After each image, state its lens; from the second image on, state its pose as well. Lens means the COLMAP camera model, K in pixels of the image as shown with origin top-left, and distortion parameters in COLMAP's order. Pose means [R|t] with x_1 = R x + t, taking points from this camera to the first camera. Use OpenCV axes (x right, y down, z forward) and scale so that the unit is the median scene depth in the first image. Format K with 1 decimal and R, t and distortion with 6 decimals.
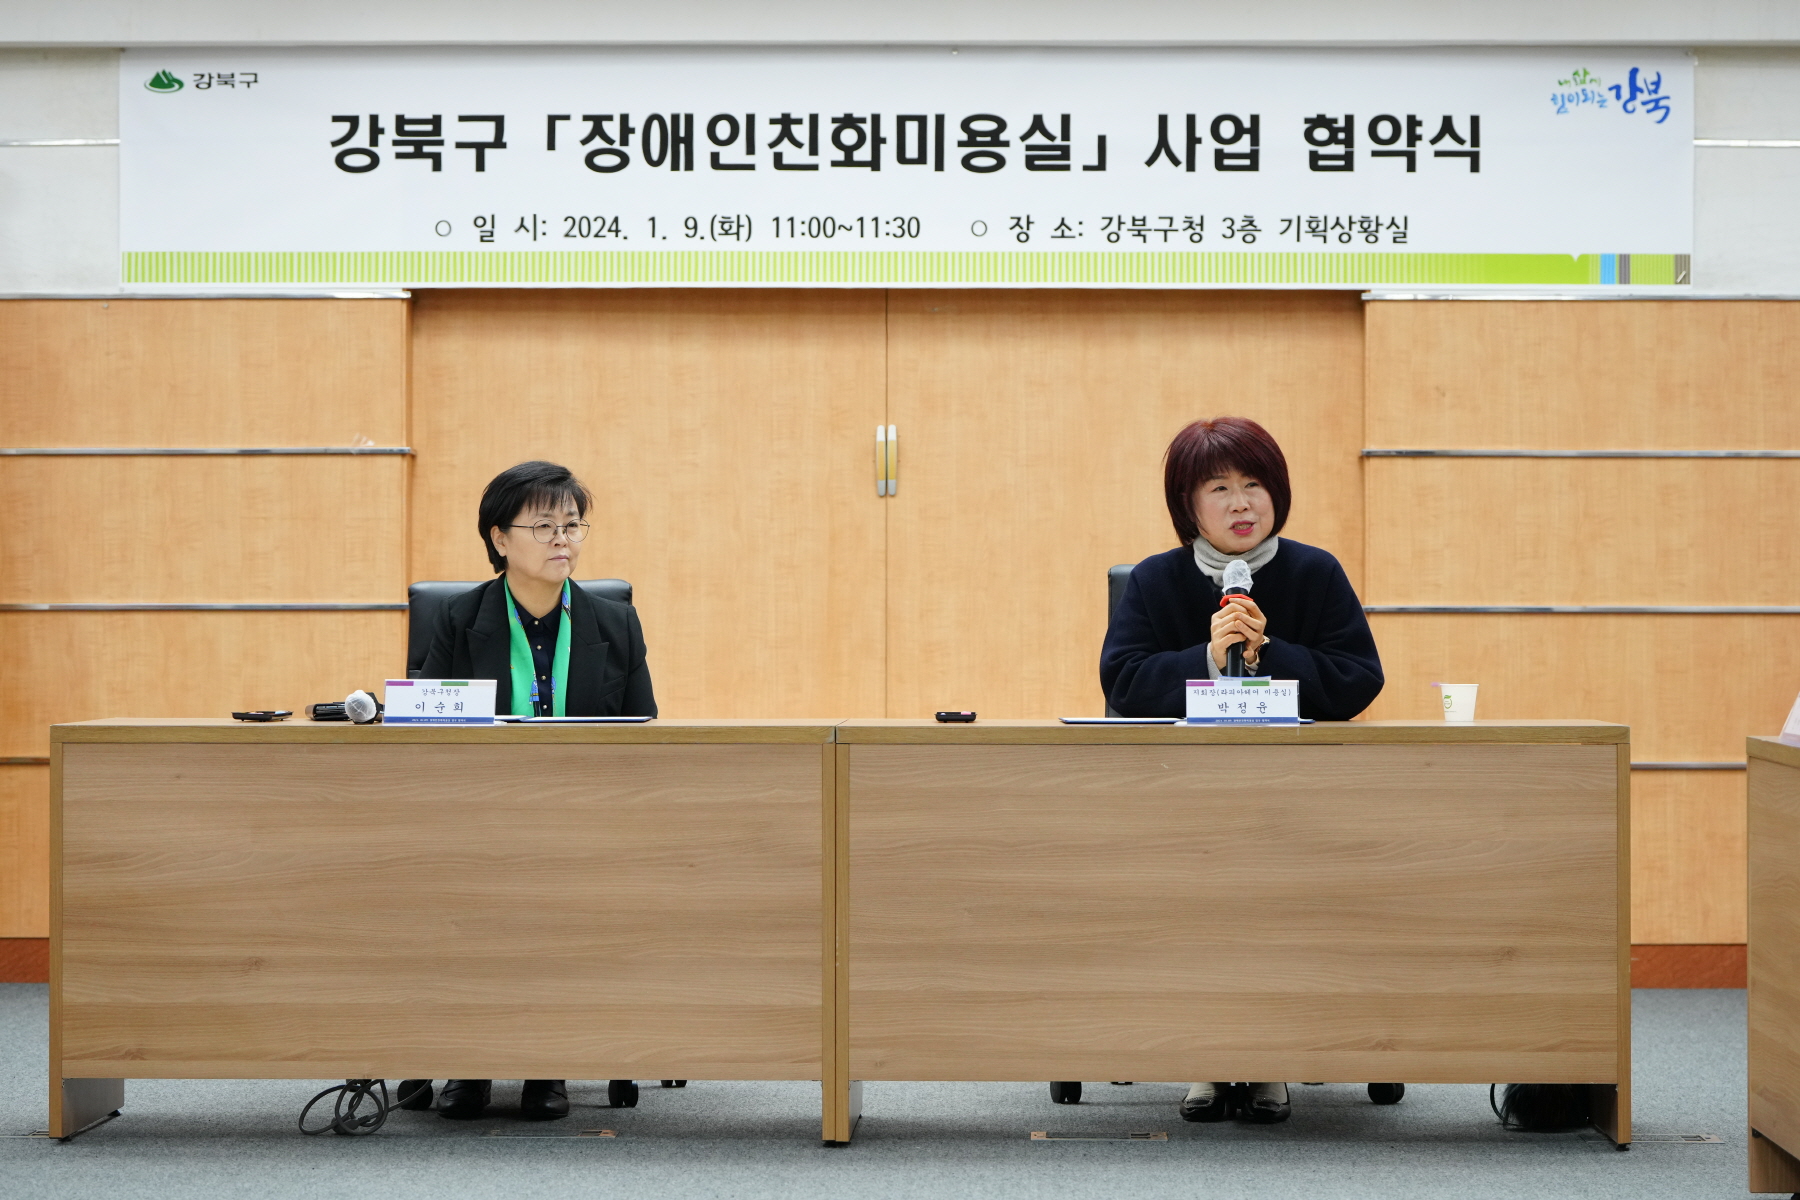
lens RADIAL K [[4782.2, 0, 905.6], [0, 4782.2, 602.5], [0, 0, 1]] dist [-0.067657, 0.869867]
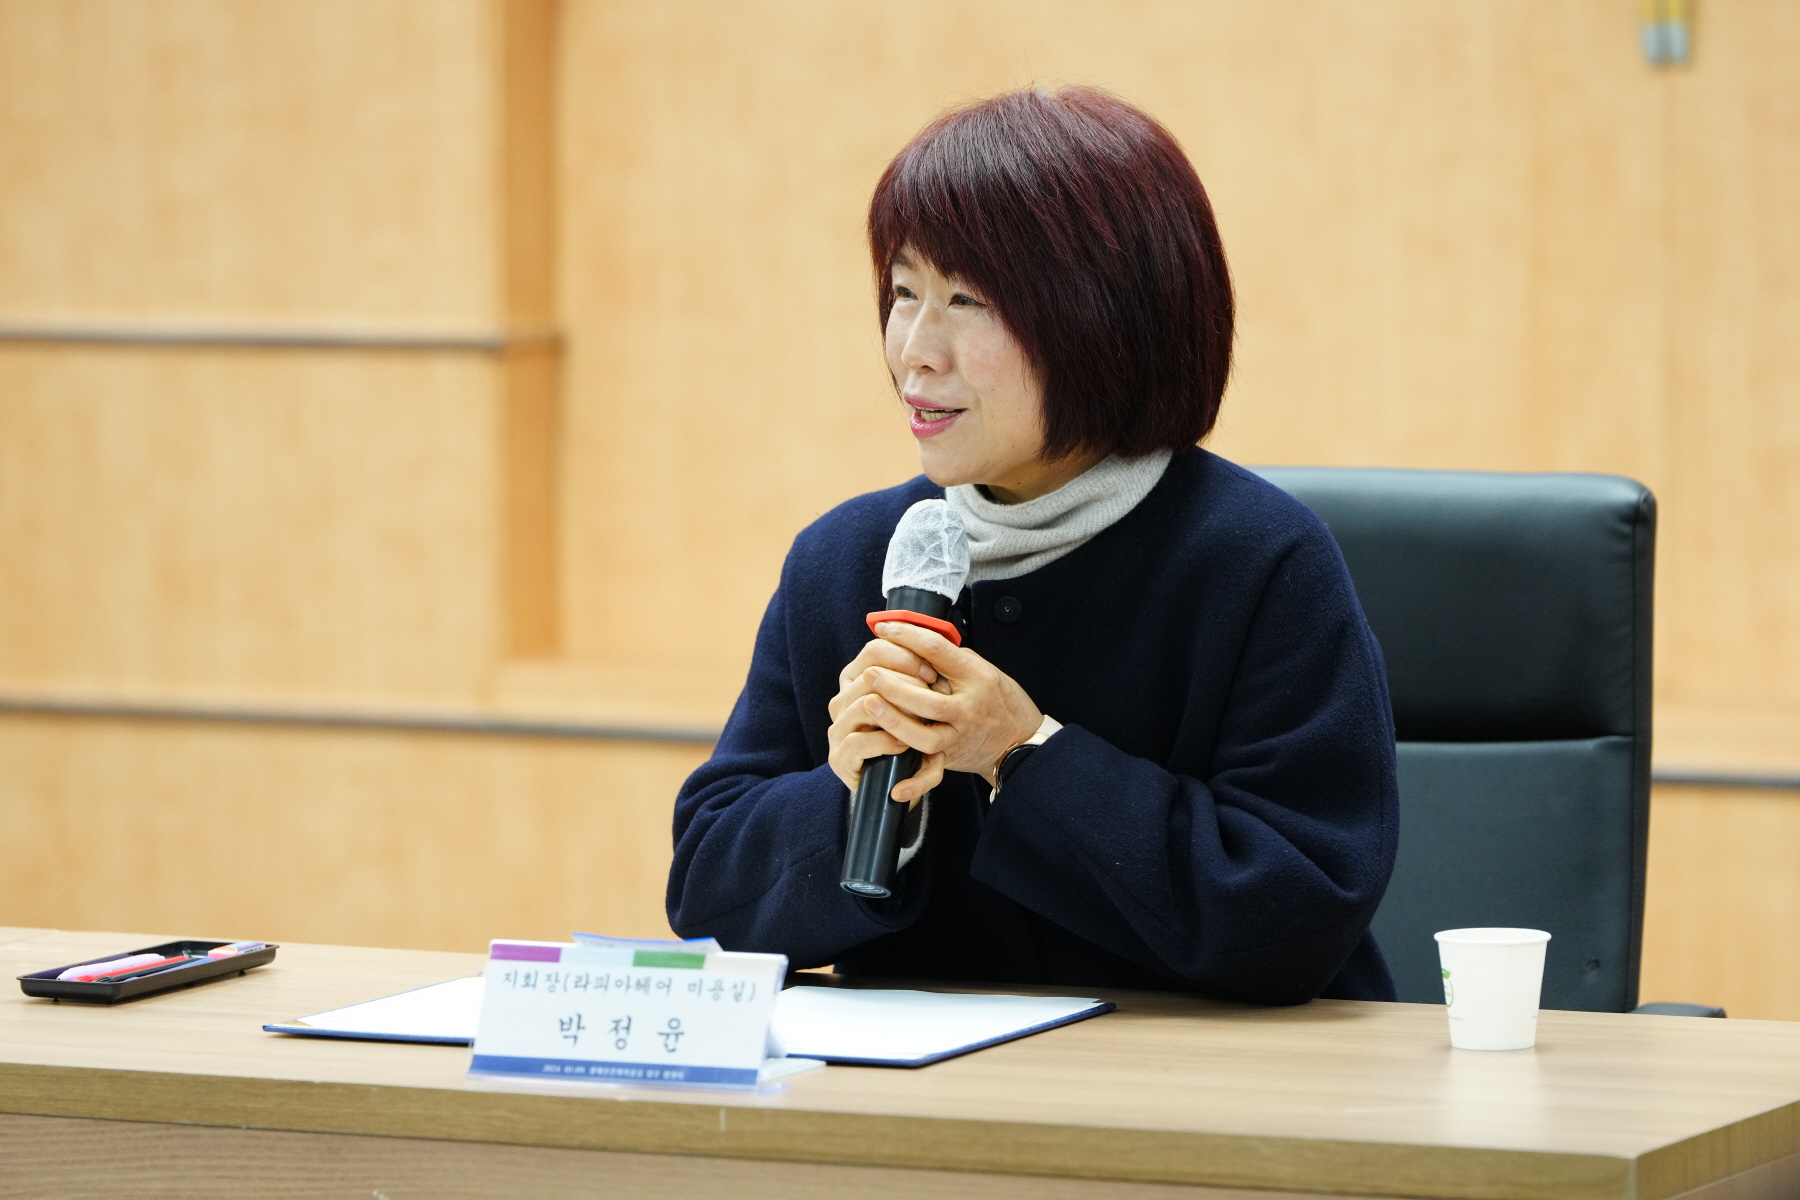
lens RADIAL K [[9653.9, 0, 900.0], [0, 9653.9, 600.0], [0, 0, 1]] dist [-0.238770, -2.232088]
pose [[0.911125, 0.026641, -0.411267, 0.260301], [0.010002, 0.996185, 0.086689, -0.047485], [0.412008, -0.083098, 0.907383, 0.279587]]
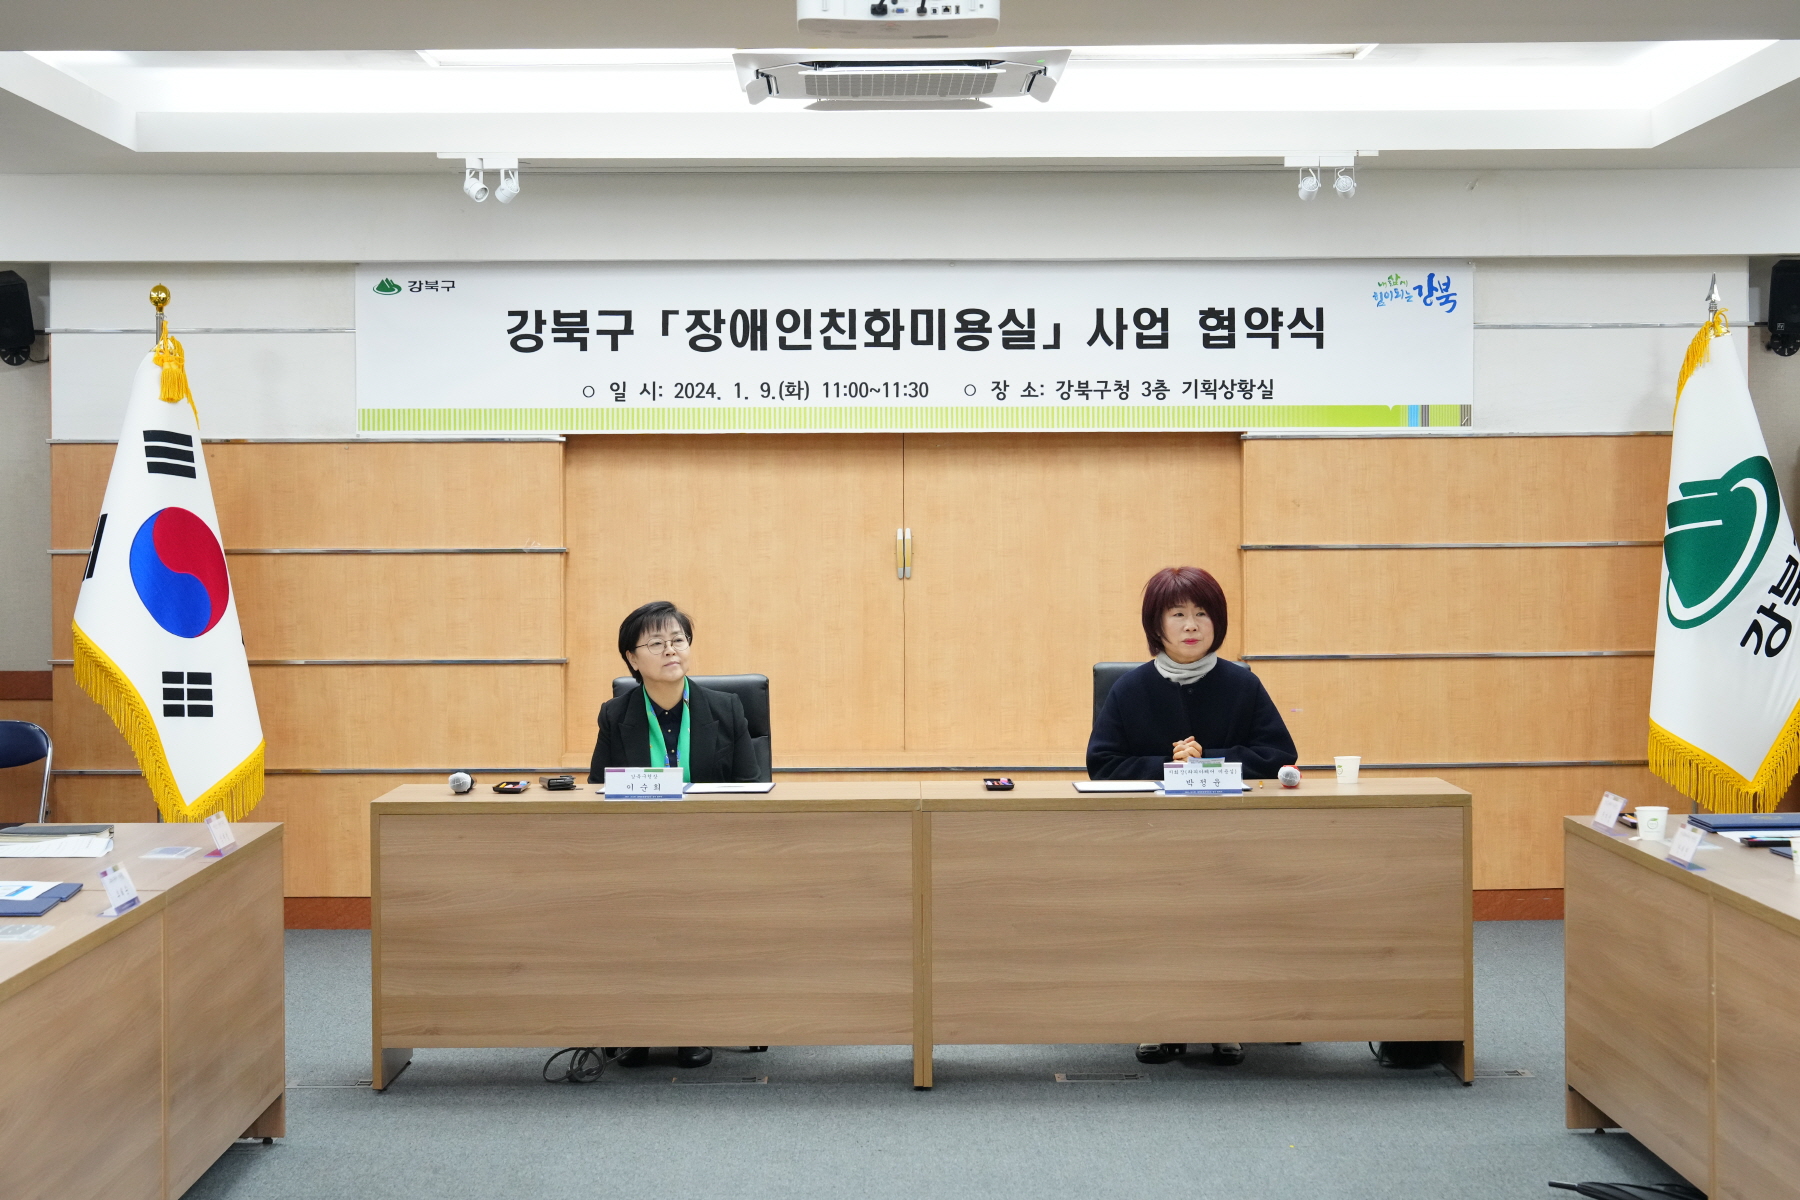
lens RADIAL K [[3521.2, 0, 916.7], [0, 3521.2, 592.1], [0, 0, 1]] dist [-0.016932, 0.256989]
pose [[0.999357, -0.007461, 0.035063, -0.037229], [0.006647, 0.999707, 0.023269, -0.042951], [-0.035226, -0.023021, 0.999114, -0.038753]]
